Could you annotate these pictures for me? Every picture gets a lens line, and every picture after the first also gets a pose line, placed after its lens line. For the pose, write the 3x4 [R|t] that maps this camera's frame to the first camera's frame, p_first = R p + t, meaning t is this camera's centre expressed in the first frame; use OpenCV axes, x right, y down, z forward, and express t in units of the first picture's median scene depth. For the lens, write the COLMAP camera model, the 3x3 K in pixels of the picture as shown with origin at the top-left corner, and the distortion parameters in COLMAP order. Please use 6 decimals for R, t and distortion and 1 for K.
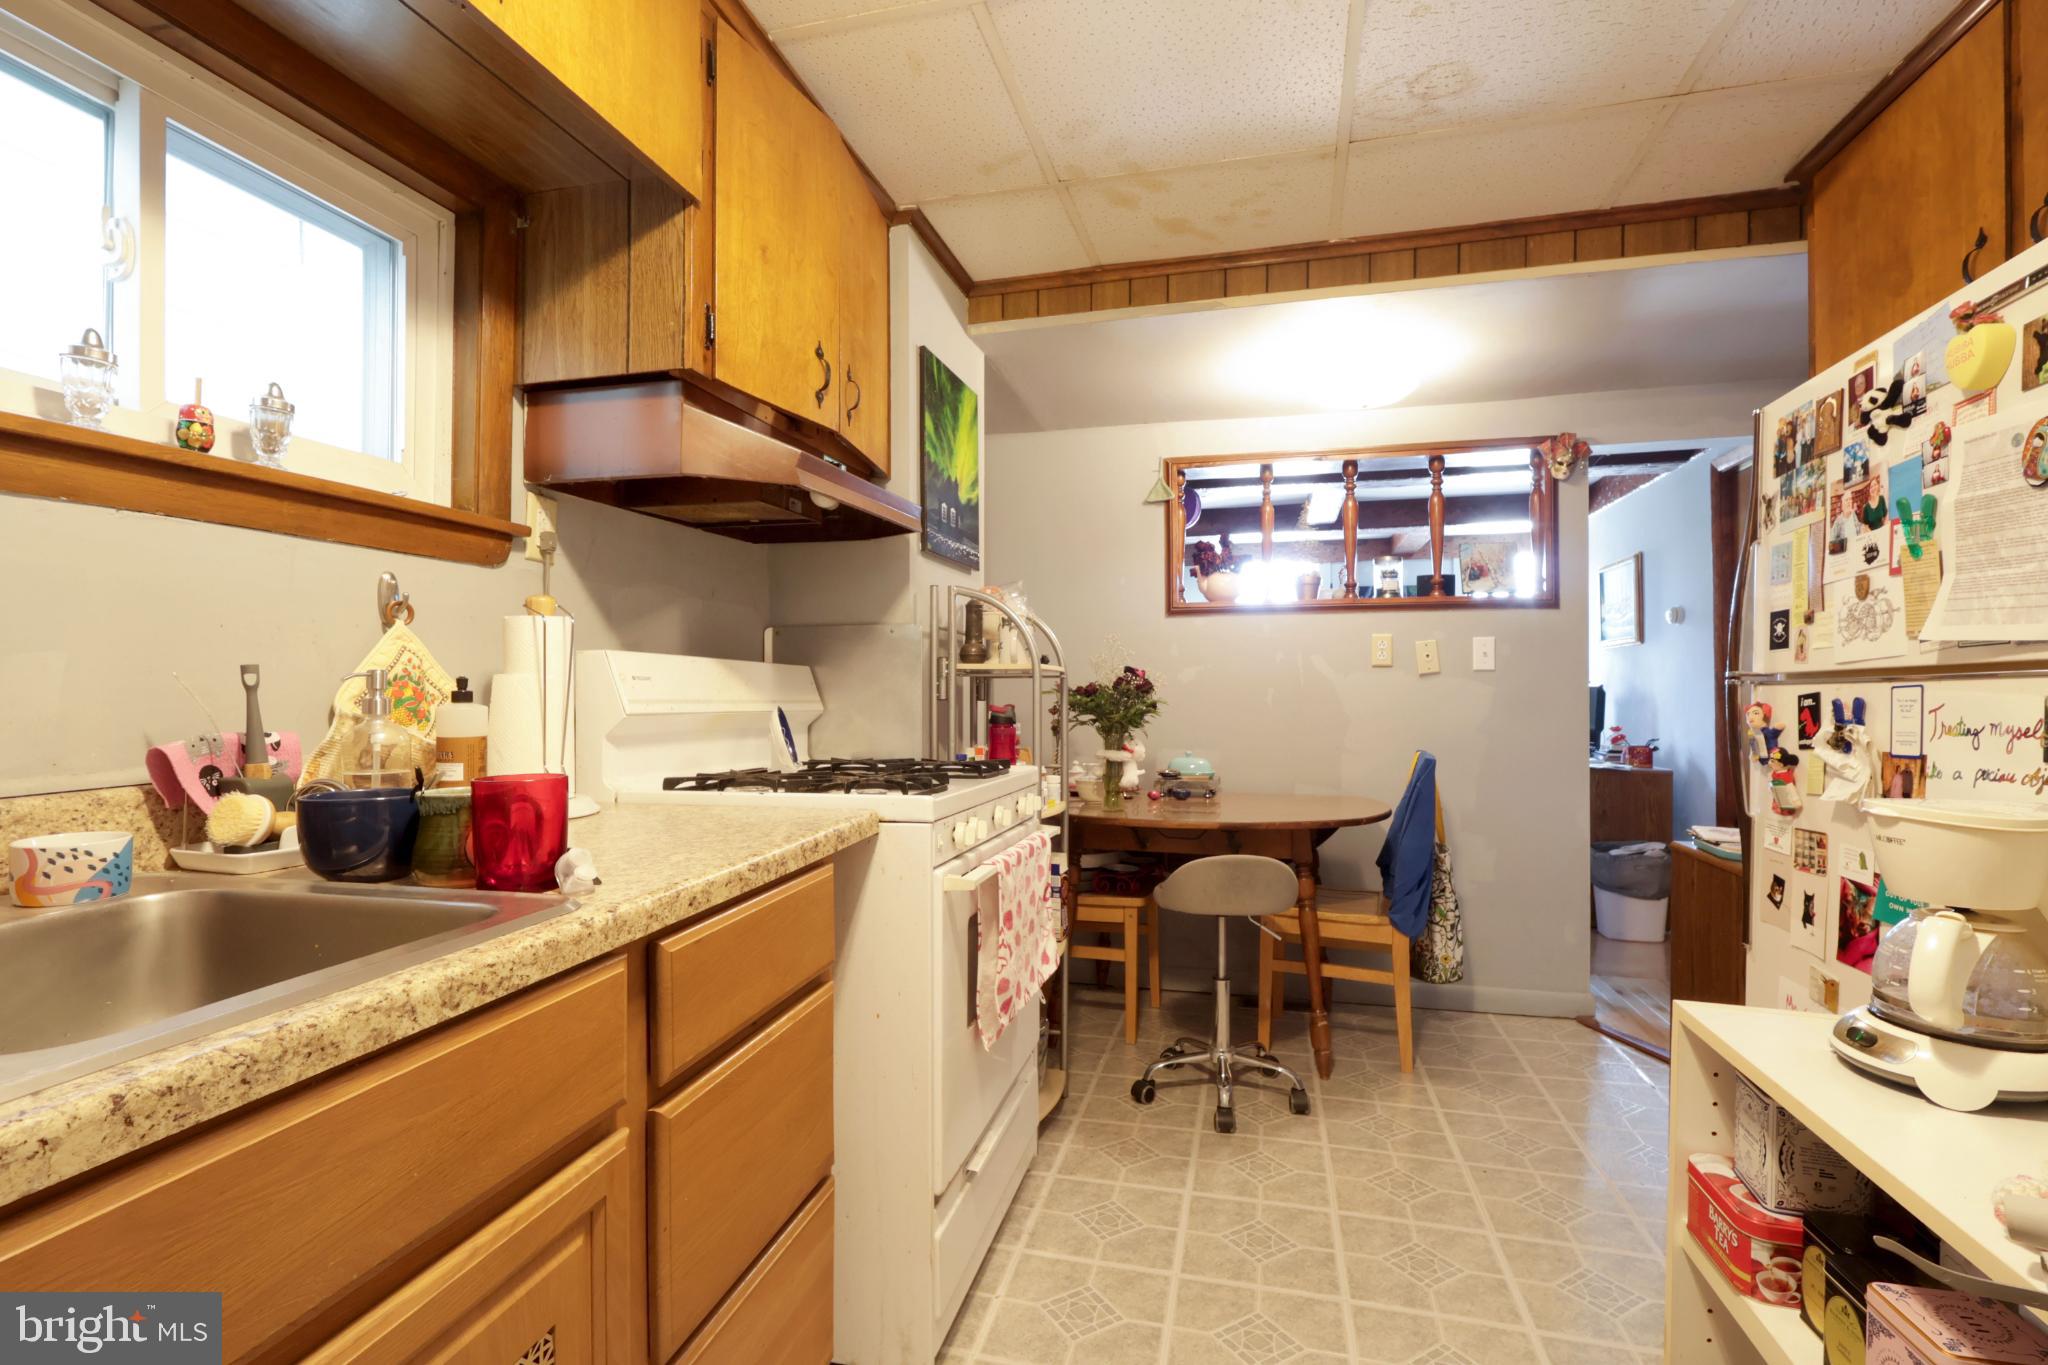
lens RADIAL K [[948.9, 0, 1016.7], [0, 948.9, 695.4], [0, 0, 1]] dist [0.003273, 0.000397]
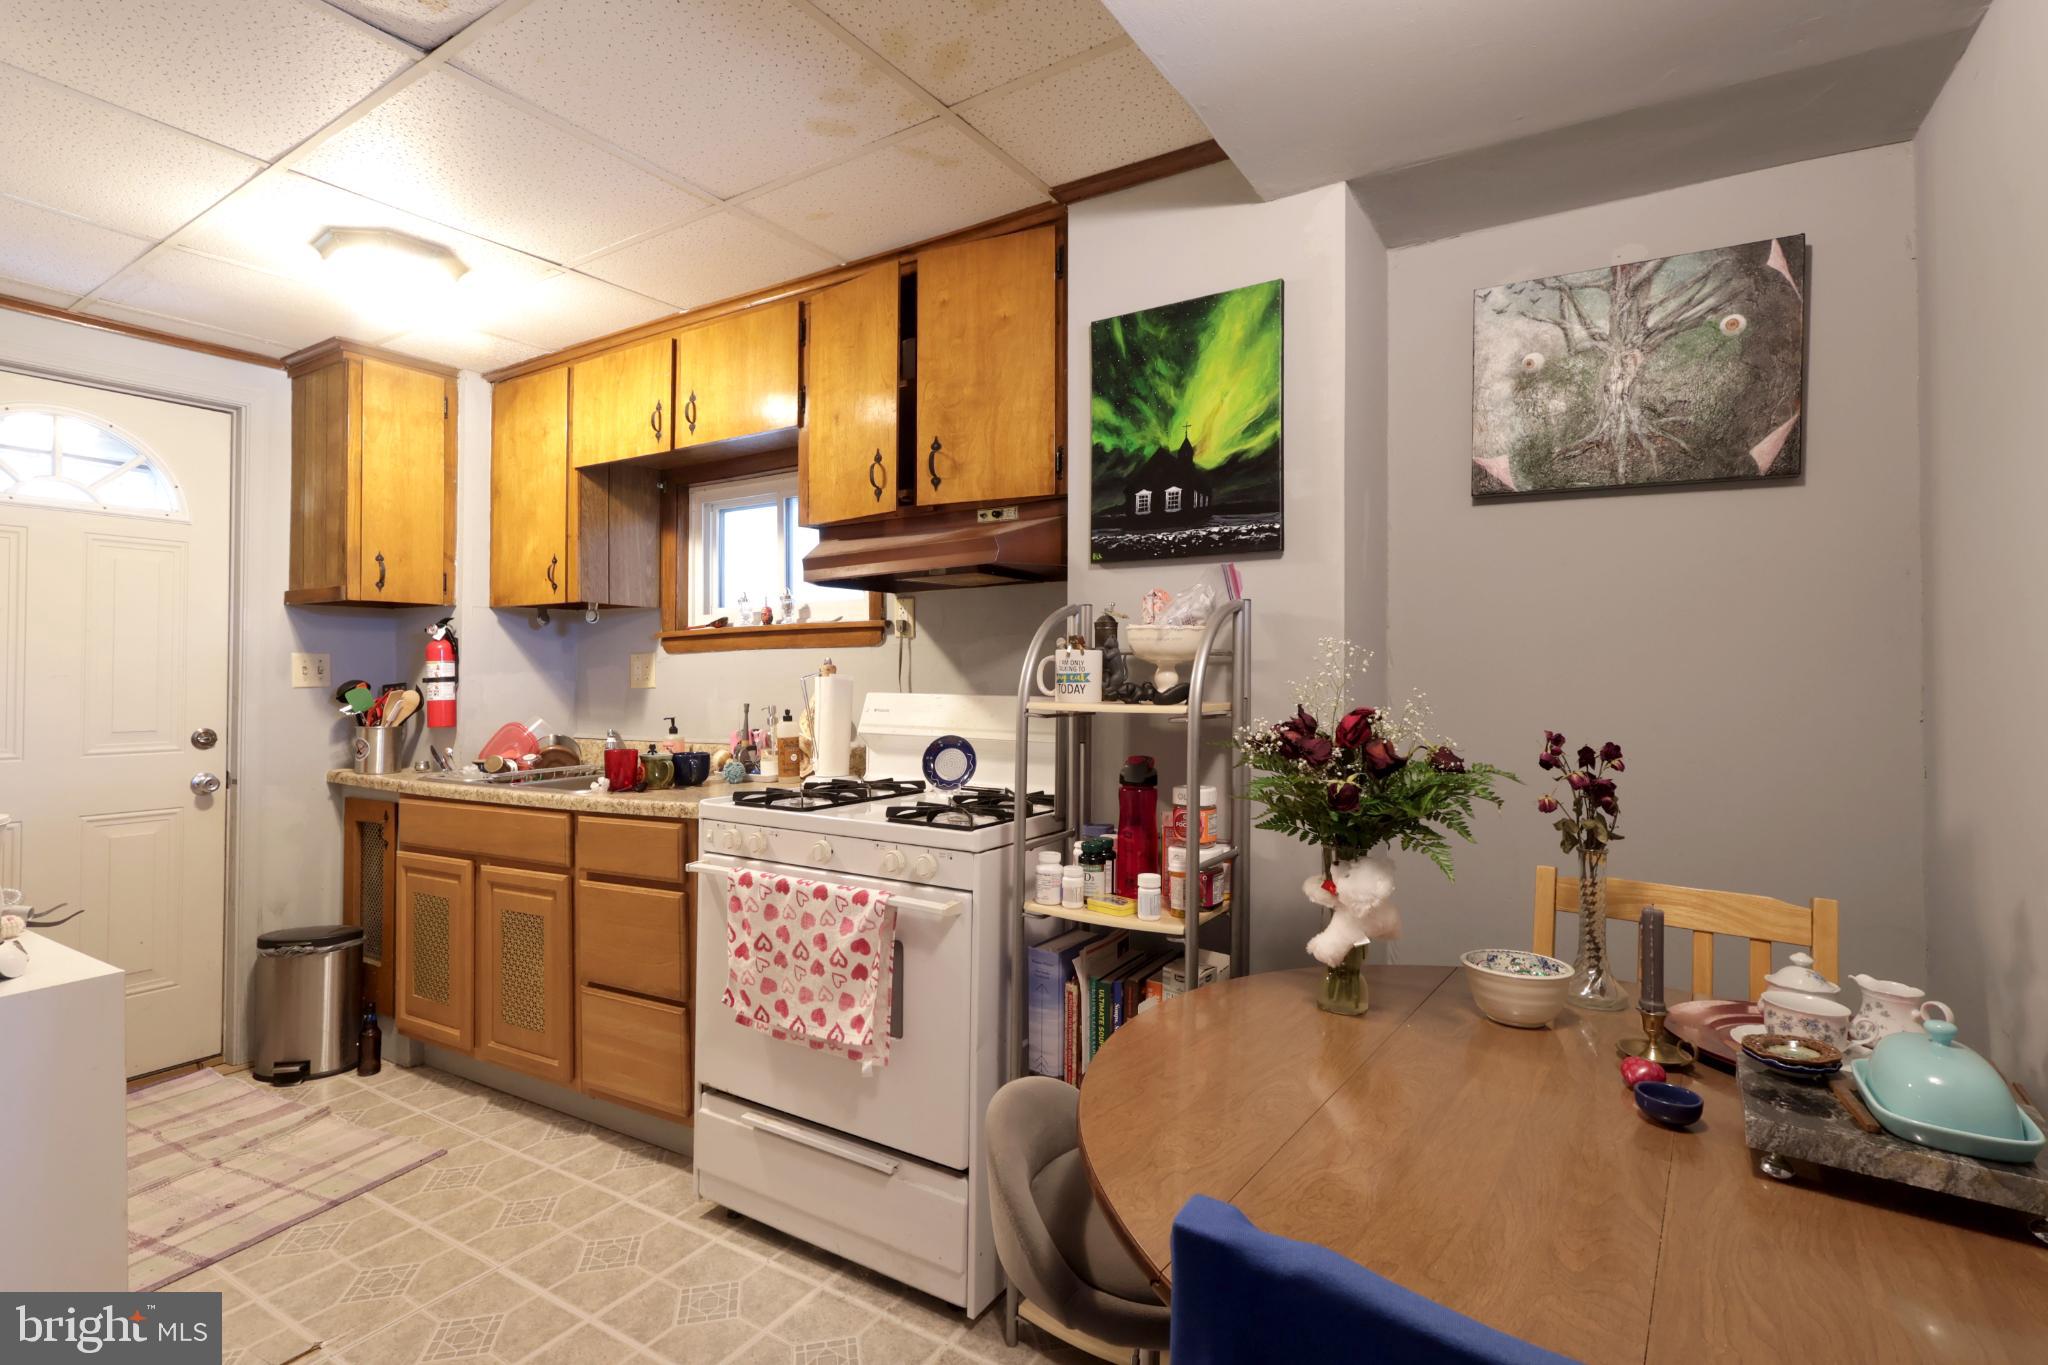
lens RADIAL K [[948.9, 0, 1017.8], [0, 948.9, 665.7], [0, 0, 1]] dist [0.003273, 0.000397]
pose [[-0.282670, -0.012584, -0.959135, 1.360698], [-0.001266, 0.999918, -0.012747, -0.094229], [0.959216, -0.002389, -0.282663, 2.186283]]
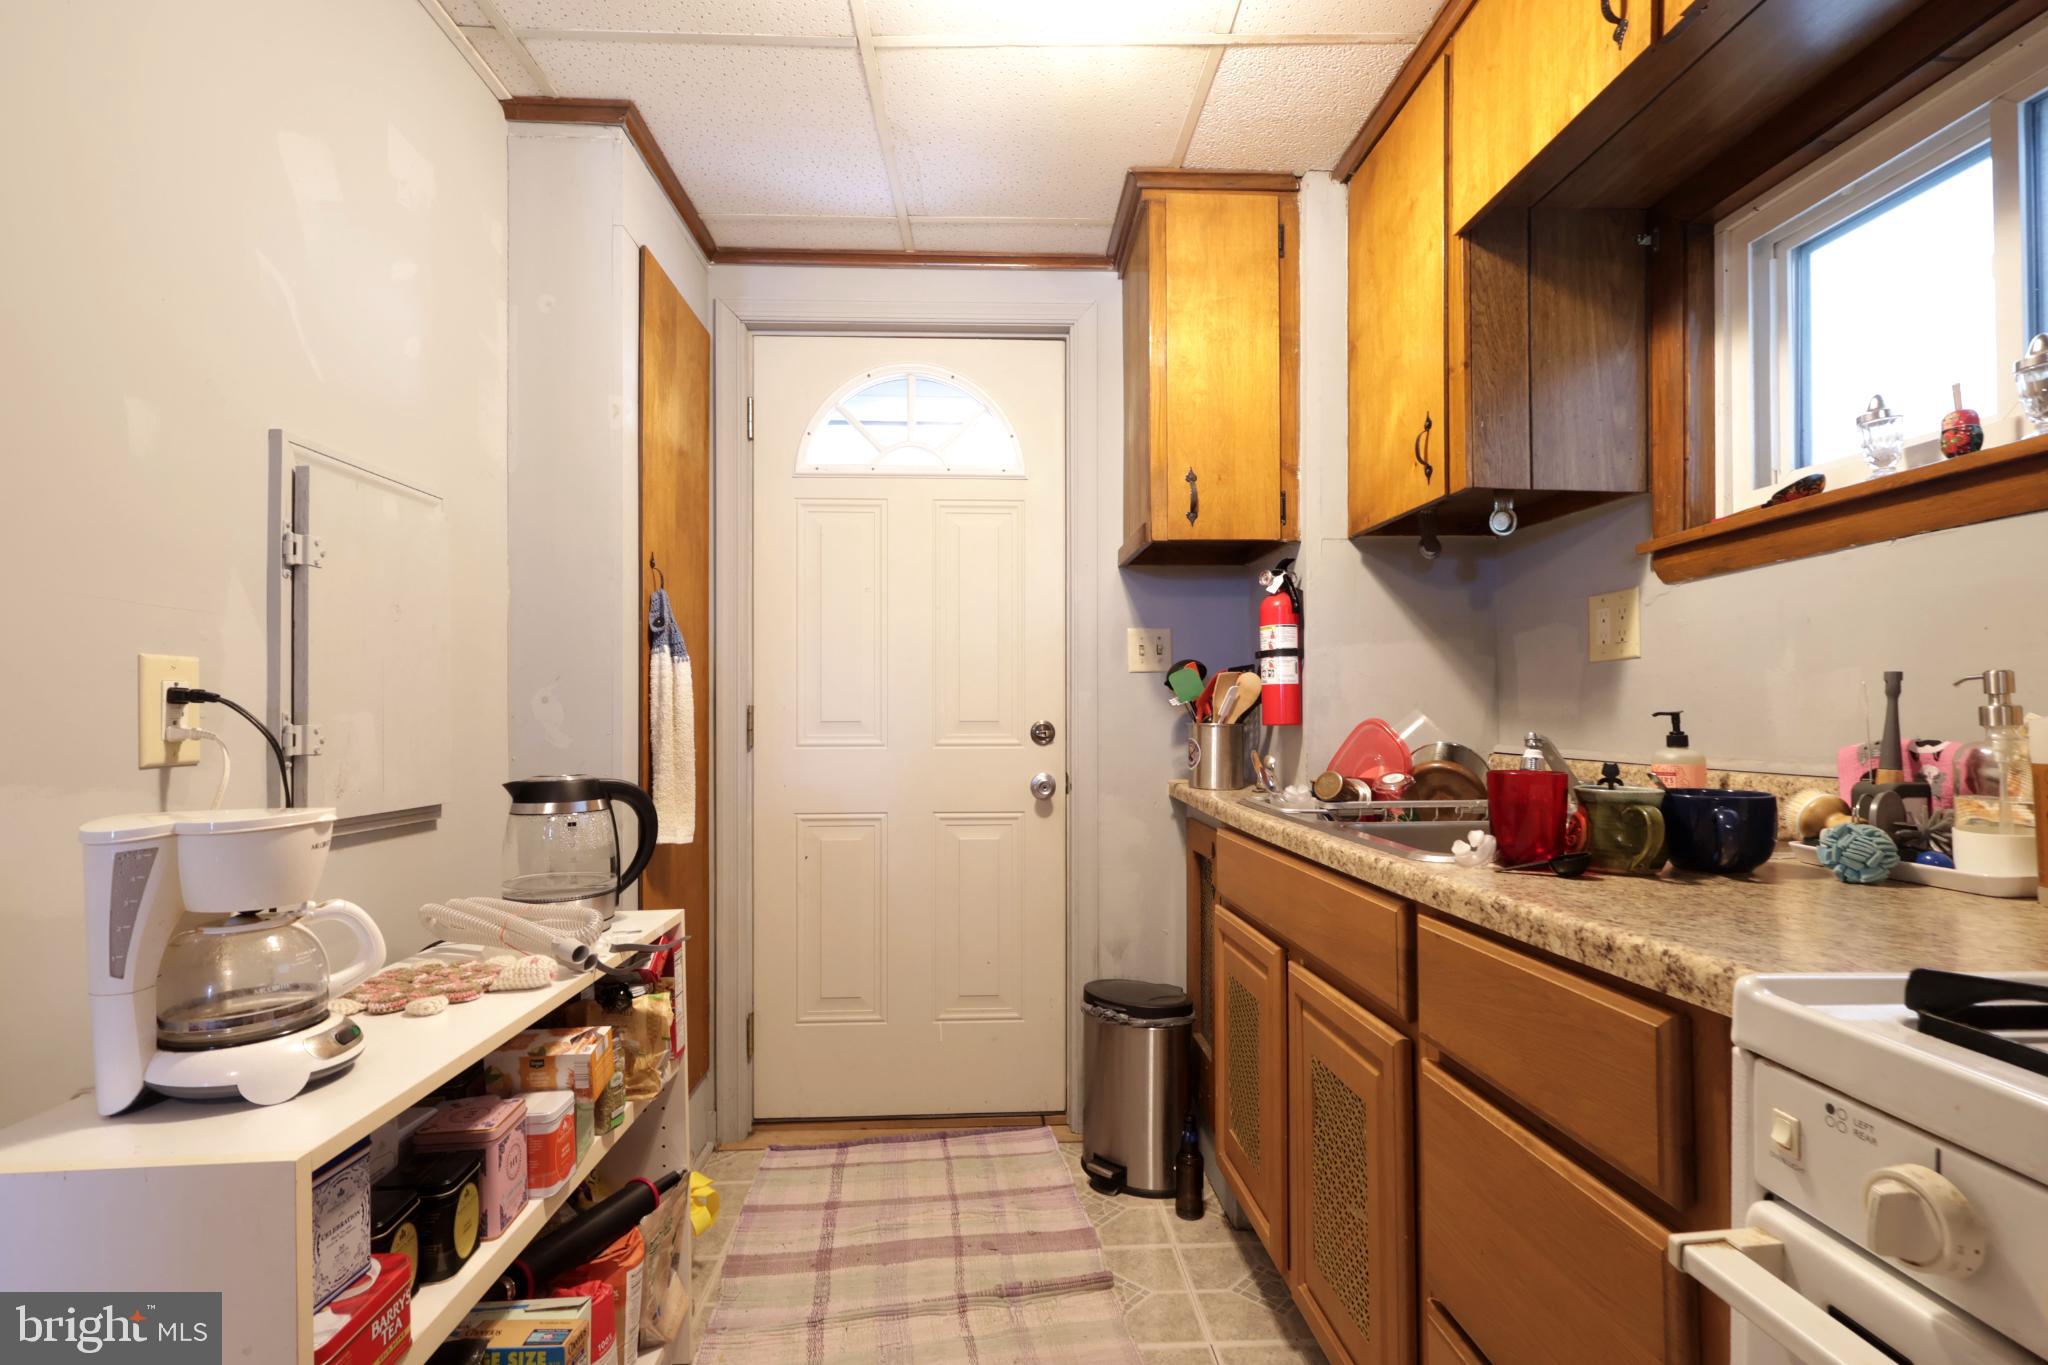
lens RADIAL K [[948.9, 0, 1023.1], [0, 948.9, 700.4], [0, 0, 1]] dist [0.003273, 0.000397]
pose [[-0.954133, -0.000849, -0.299381, 0.332969], [0.001309, 0.999975, -0.007007, 0.002802], [0.299379, -0.007077, -0.954108, 1.479877]]
